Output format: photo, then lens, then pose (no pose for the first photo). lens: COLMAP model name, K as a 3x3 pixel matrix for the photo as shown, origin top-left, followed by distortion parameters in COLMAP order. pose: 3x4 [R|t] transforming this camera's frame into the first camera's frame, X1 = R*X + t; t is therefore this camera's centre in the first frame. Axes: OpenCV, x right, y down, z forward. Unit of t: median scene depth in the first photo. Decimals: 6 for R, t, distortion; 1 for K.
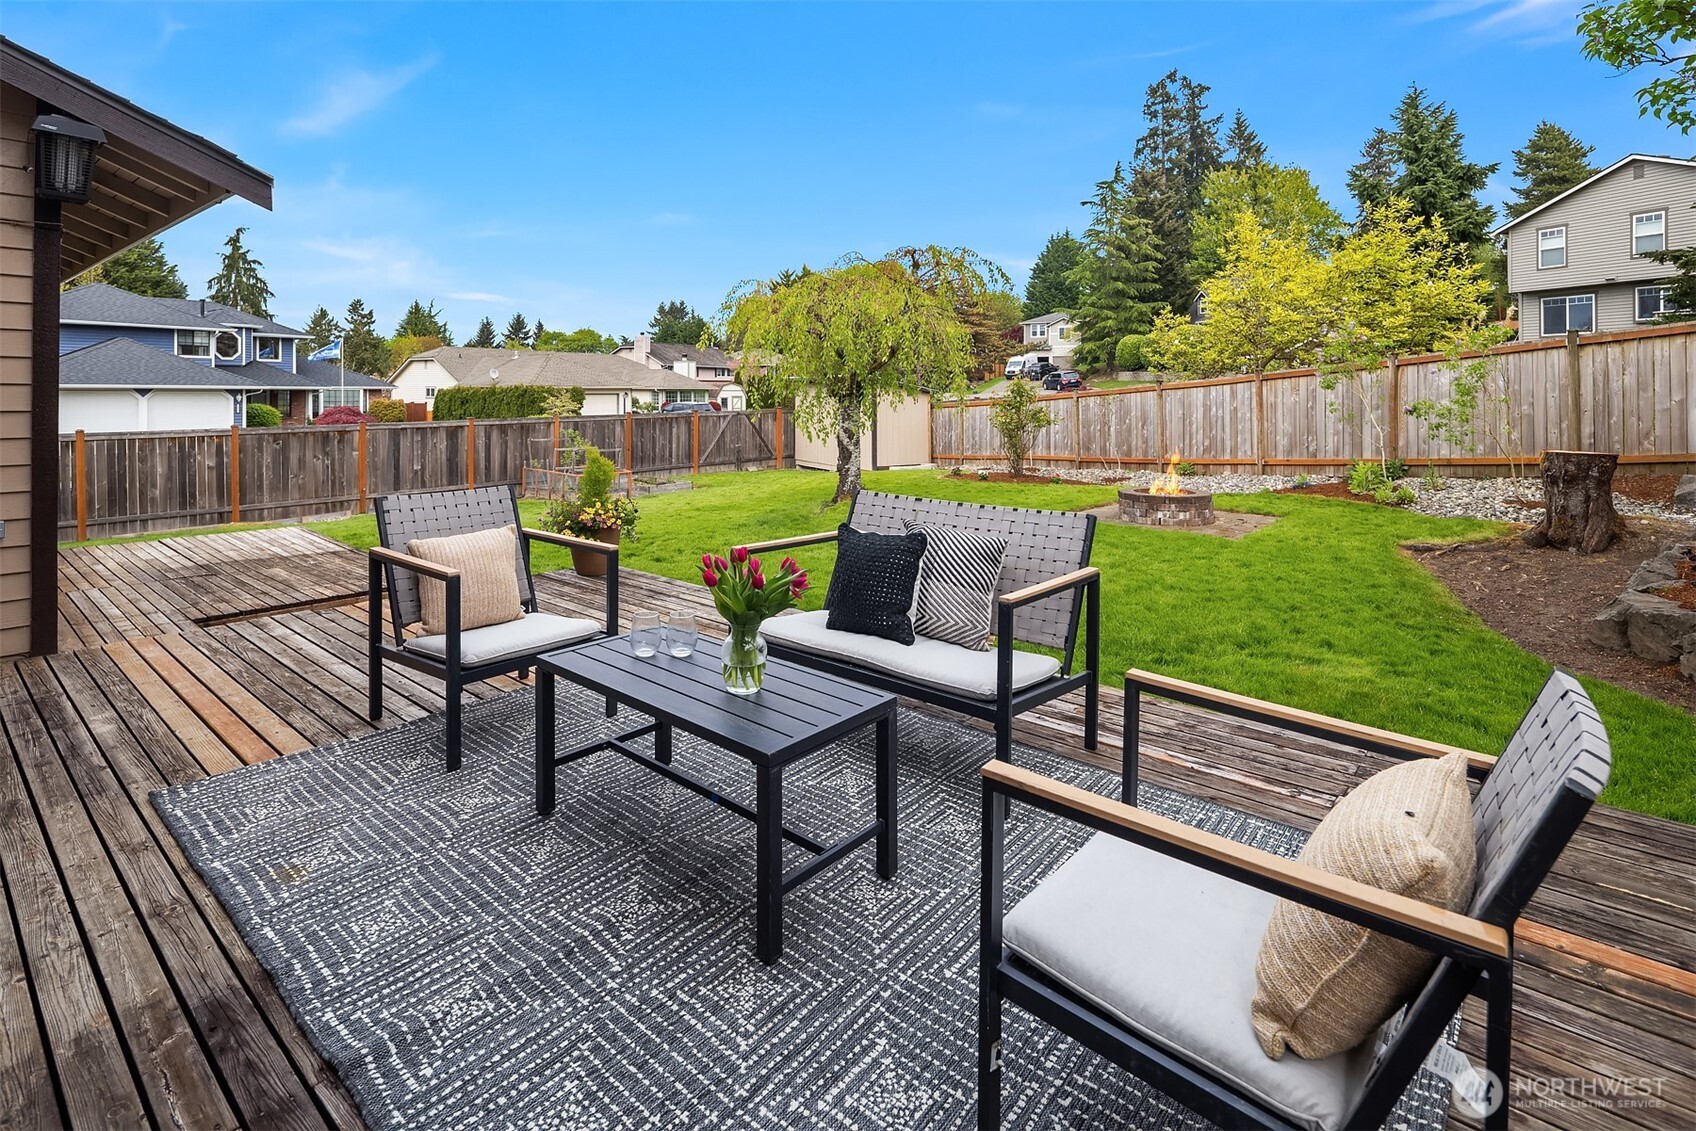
lens RADIAL K [[816.3, 0, 846.1], [0, 816.3, 398.8], [0, 0, 1]] dist [0.003973, 0.000469]
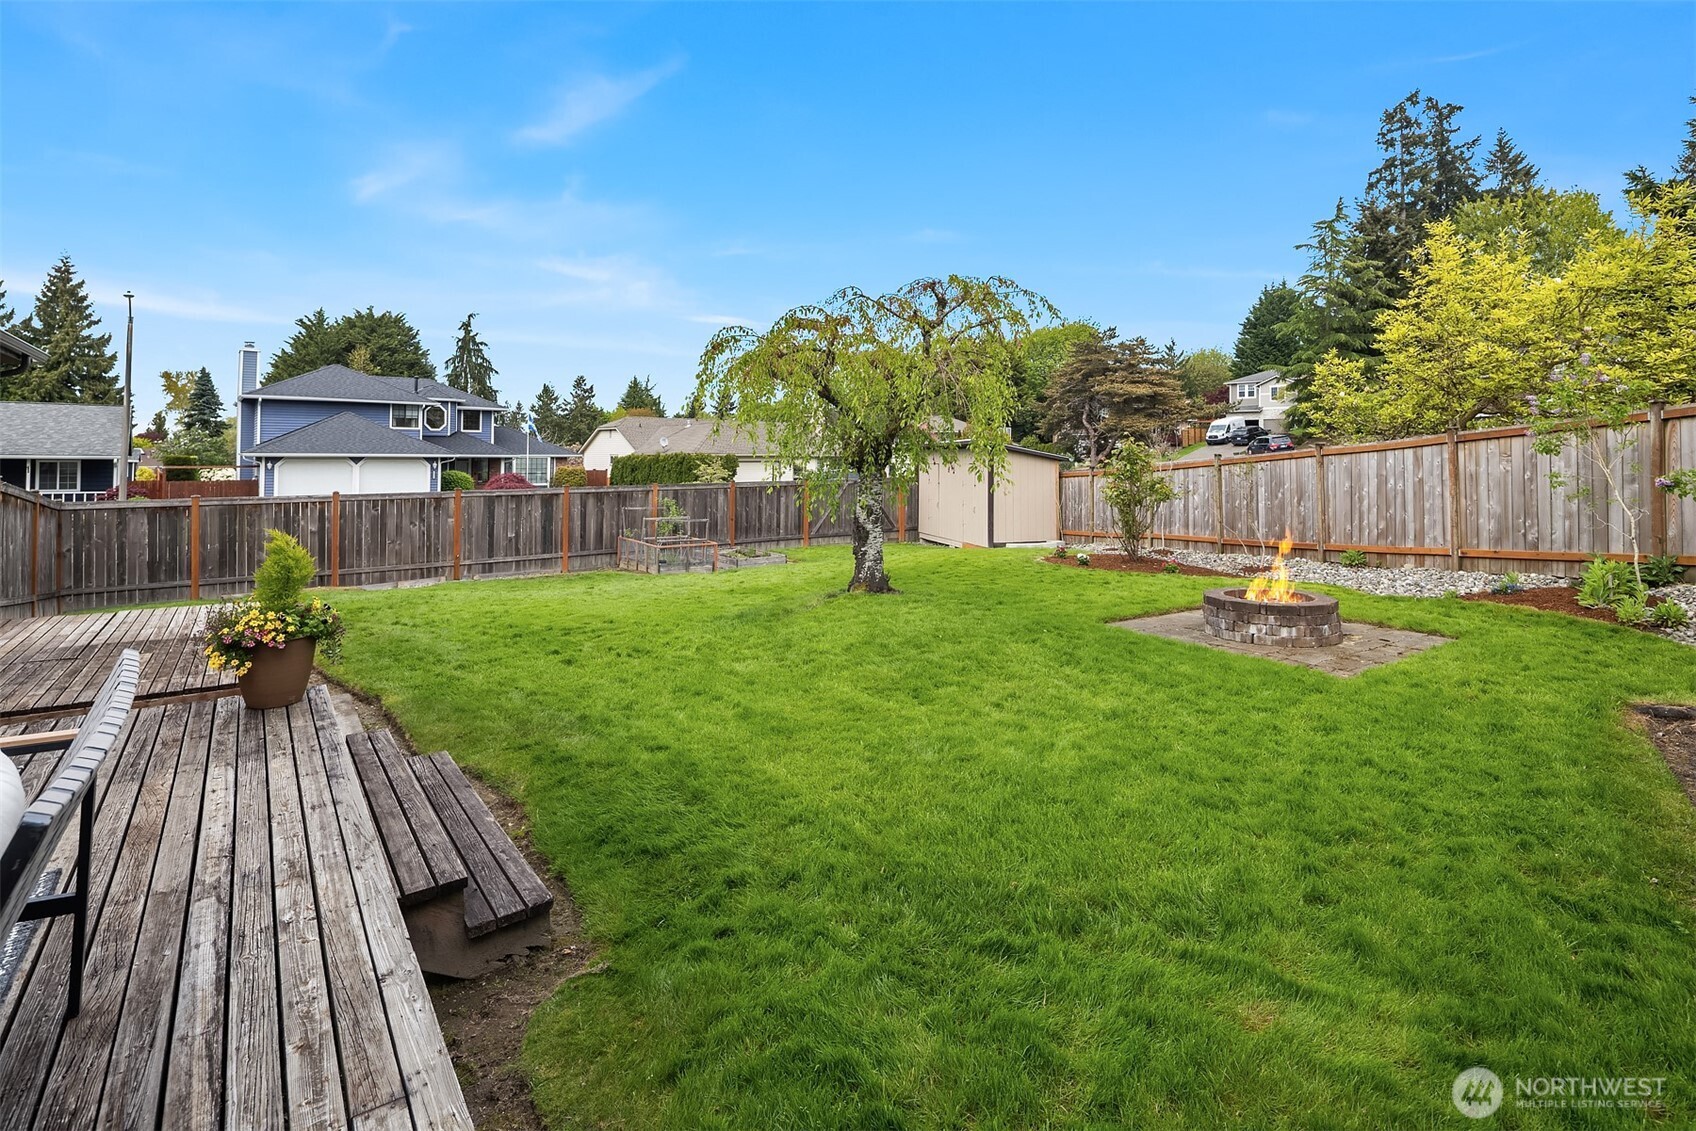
lens RADIAL K [[821.4, 0, 849.9], [0, 821.4, 457.0], [0, 0, 1]] dist [-0.001586, -0.001126]
pose [[0.973659, -0.001999, -0.228001, 0.094242], [-0.000543, 0.999938, -0.011084, -0.000520], [0.228010, 0.010916, 0.973598, 0.100008]]
